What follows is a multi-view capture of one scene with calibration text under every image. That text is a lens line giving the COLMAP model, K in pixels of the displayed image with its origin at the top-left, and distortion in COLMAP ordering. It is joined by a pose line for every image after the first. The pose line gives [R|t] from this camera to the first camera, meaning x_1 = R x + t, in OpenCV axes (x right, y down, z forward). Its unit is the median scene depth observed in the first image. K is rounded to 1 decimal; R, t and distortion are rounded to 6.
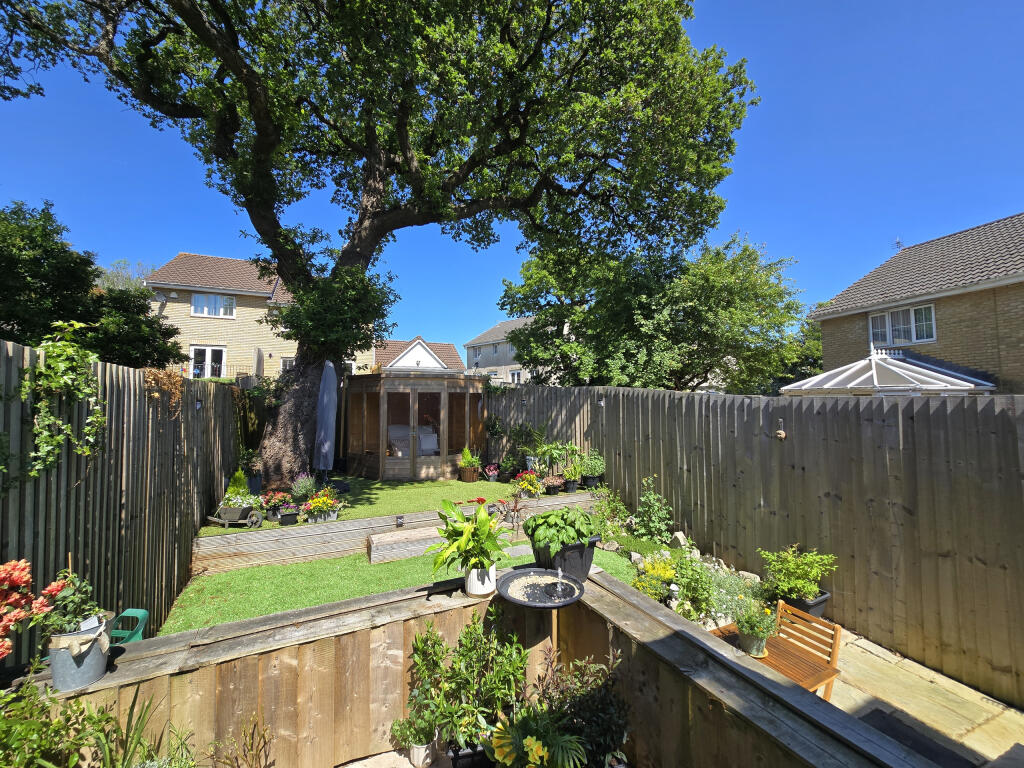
lens RADIAL K [[417.1, 0, 512.0], [0, 417.1, 384.0], [0, 0, 1]] dist [-0.008933, 0.000001]
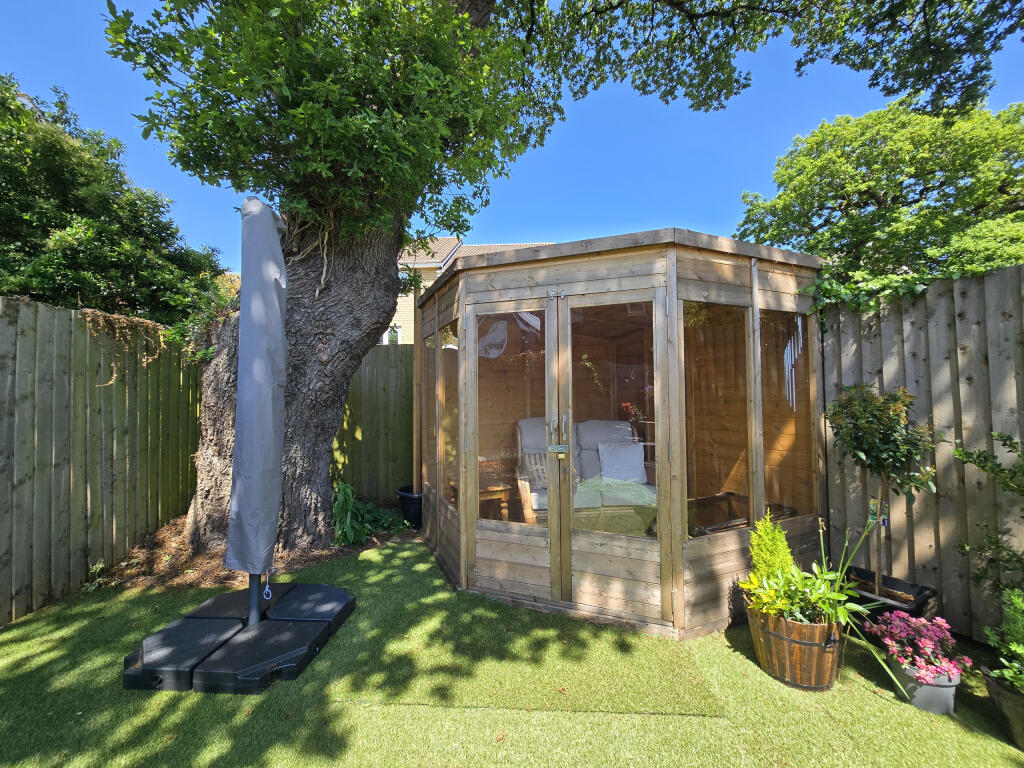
lens RADIAL K [[417.1, 0, 512.0], [0, 417.1, 384.0], [0, 0, 1]] dist [-0.008933, 0.000001]
pose [[0.884097, -0.021675, -0.466801, -0.119809], [0.030201, 0.999486, 0.010790, 0.065630], [0.466327, -0.023638, 0.884296, 0.705596]]
